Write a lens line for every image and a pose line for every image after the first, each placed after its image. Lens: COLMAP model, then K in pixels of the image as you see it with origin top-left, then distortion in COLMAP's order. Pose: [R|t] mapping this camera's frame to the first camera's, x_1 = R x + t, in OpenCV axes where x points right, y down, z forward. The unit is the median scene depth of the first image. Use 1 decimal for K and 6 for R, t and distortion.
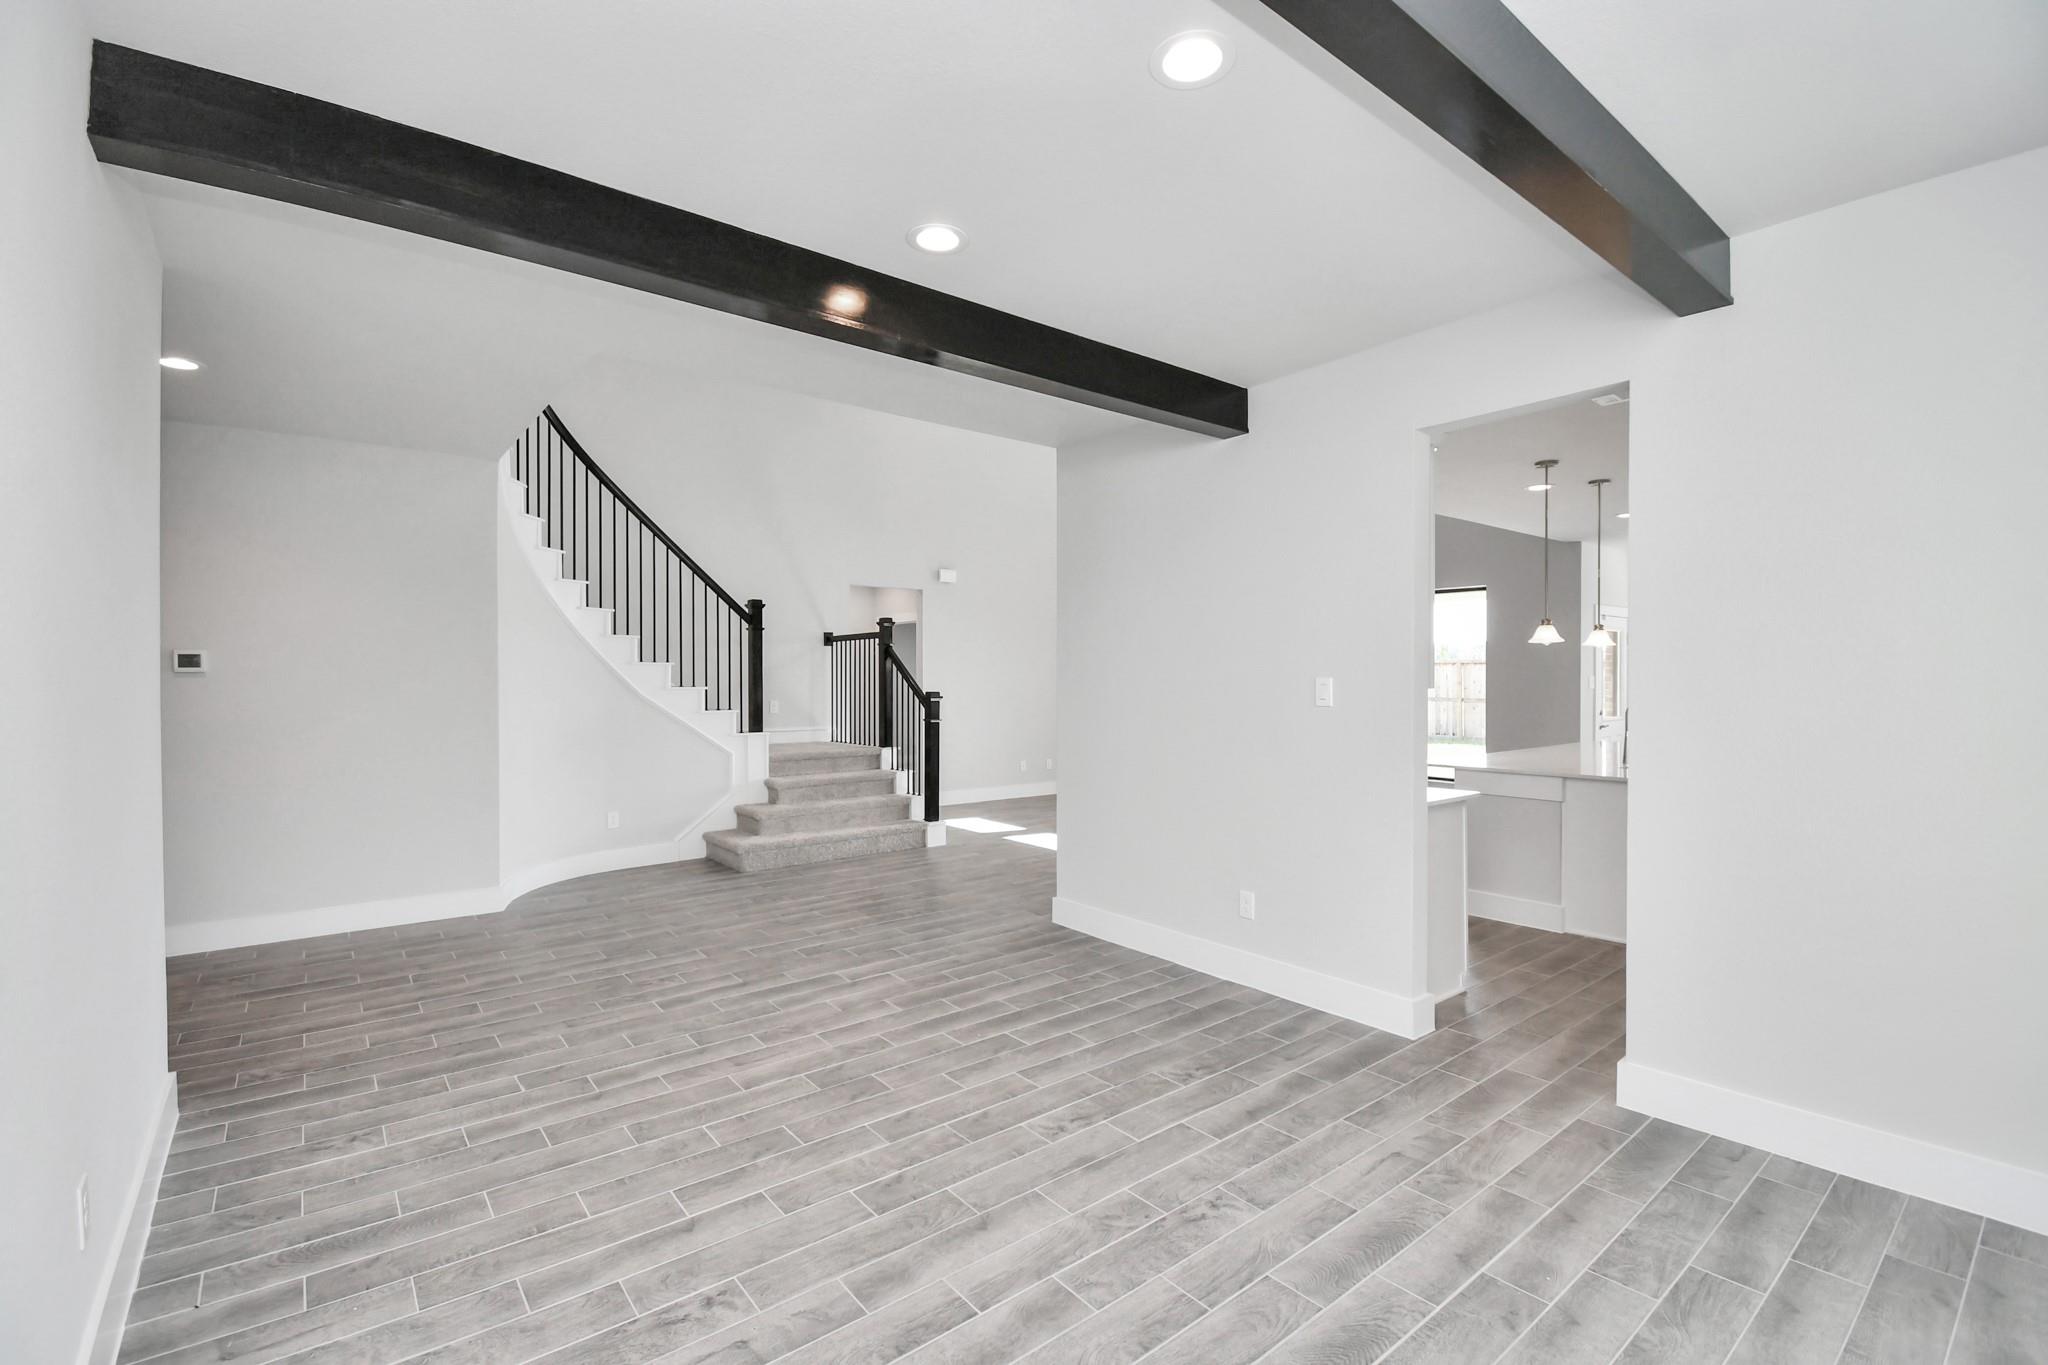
lens RADIAL K [[909.0, 0, 1024.0], [0, 909.0, 682.5], [0, 0, 1]] dist [-0.002287, -0.000457]
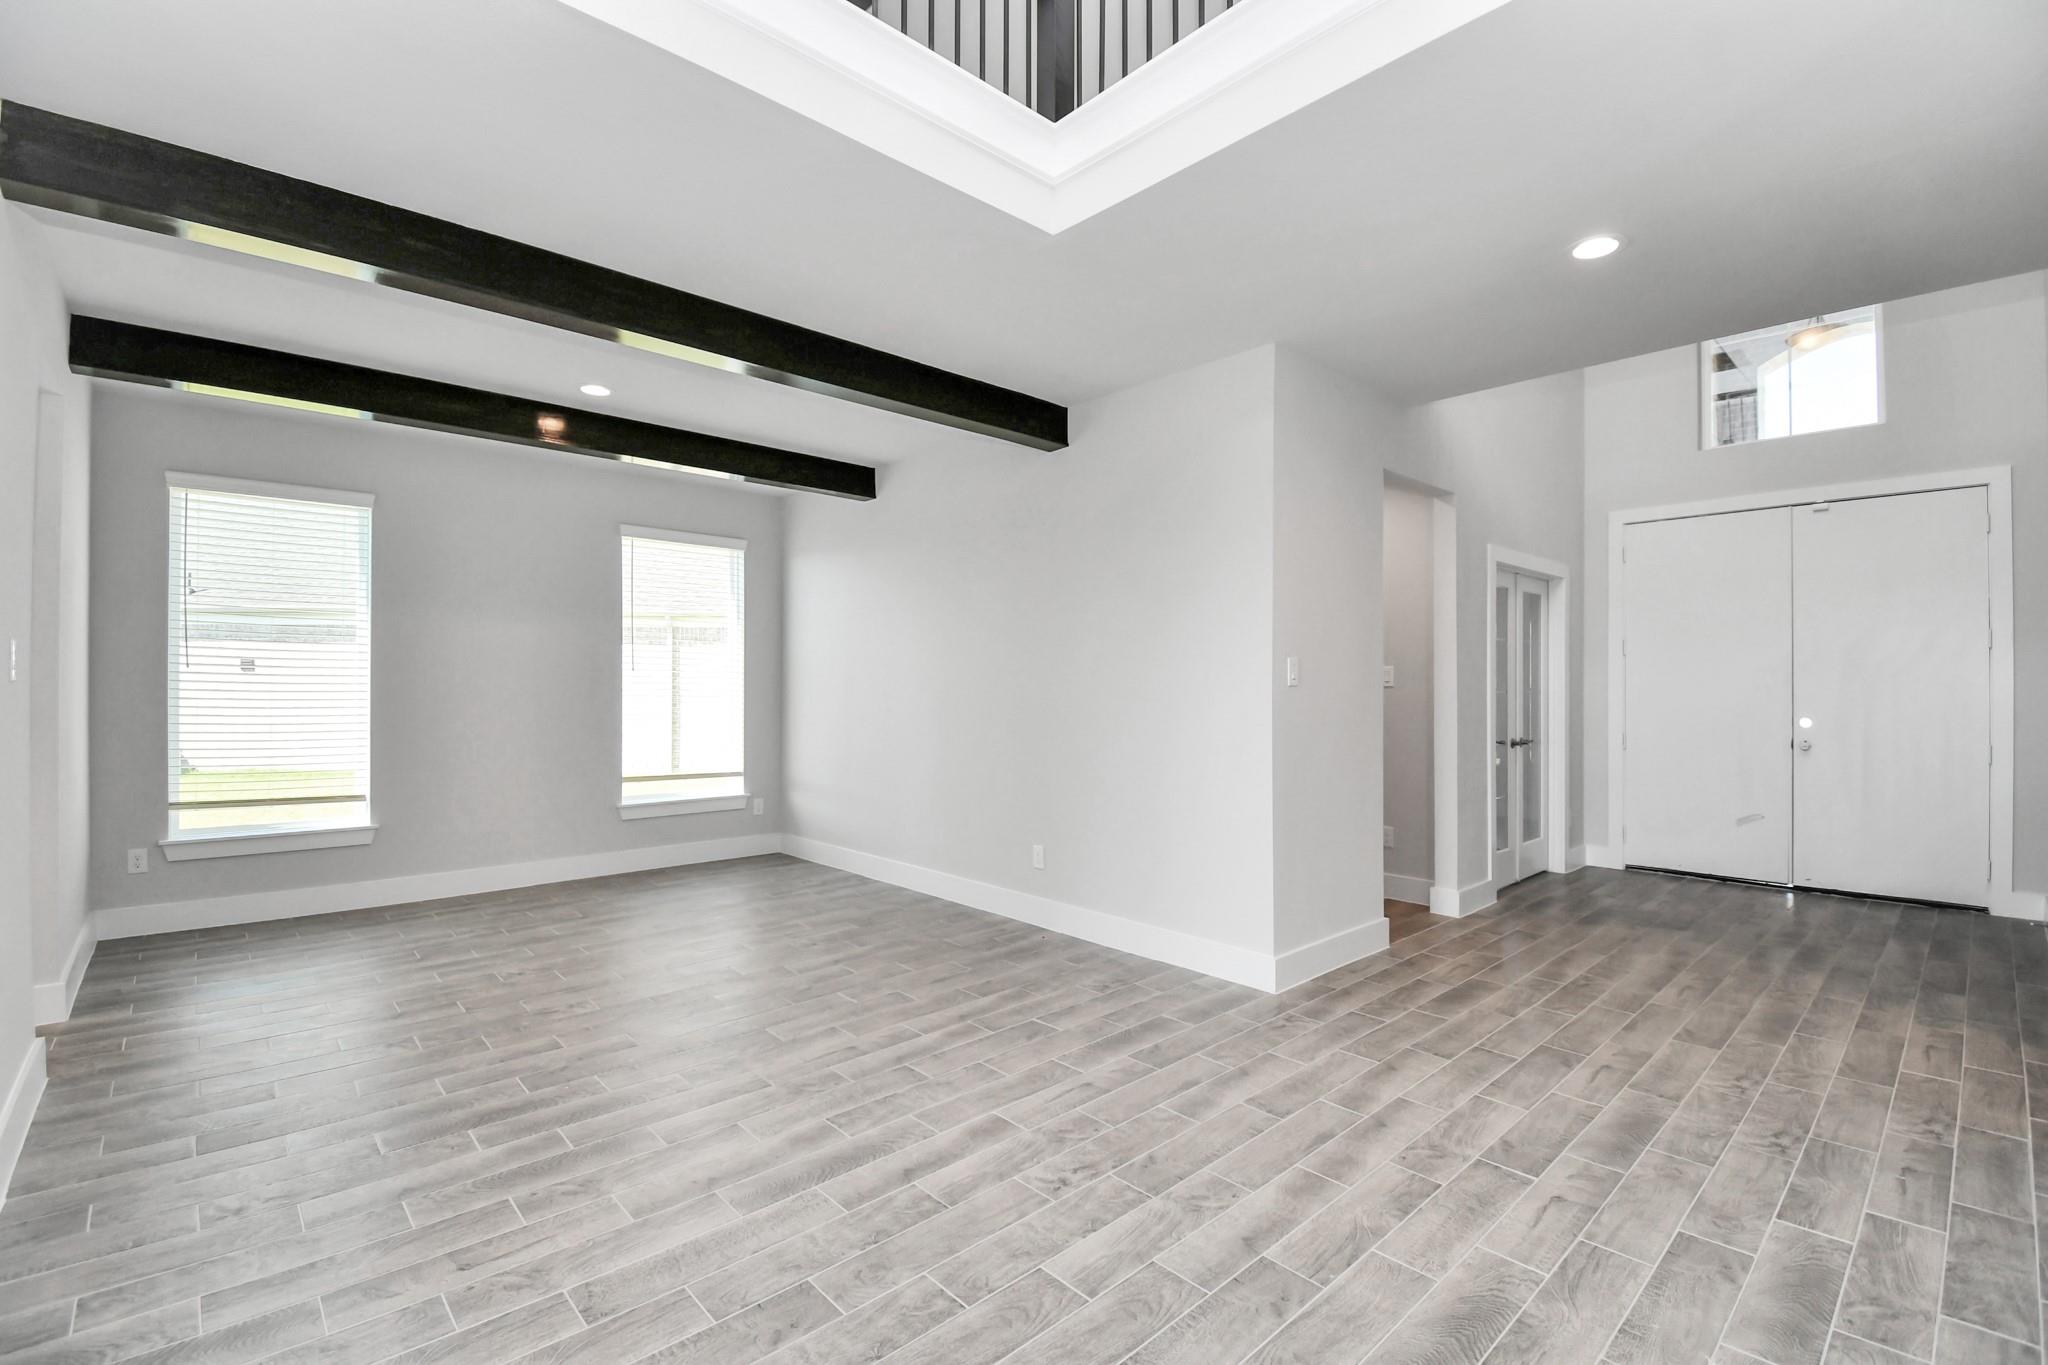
lens RADIAL K [[909.0, 0, 1024.0], [0, 909.0, 682.5], [0, 0, 1]] dist [-0.002287, -0.000457]
pose [[-0.997408, -0.001168, -0.071950, -0.360909], [-0.001334, 0.999997, 0.002259, 0.024644], [0.071947, 0.002349, -0.997406, 1.672374]]
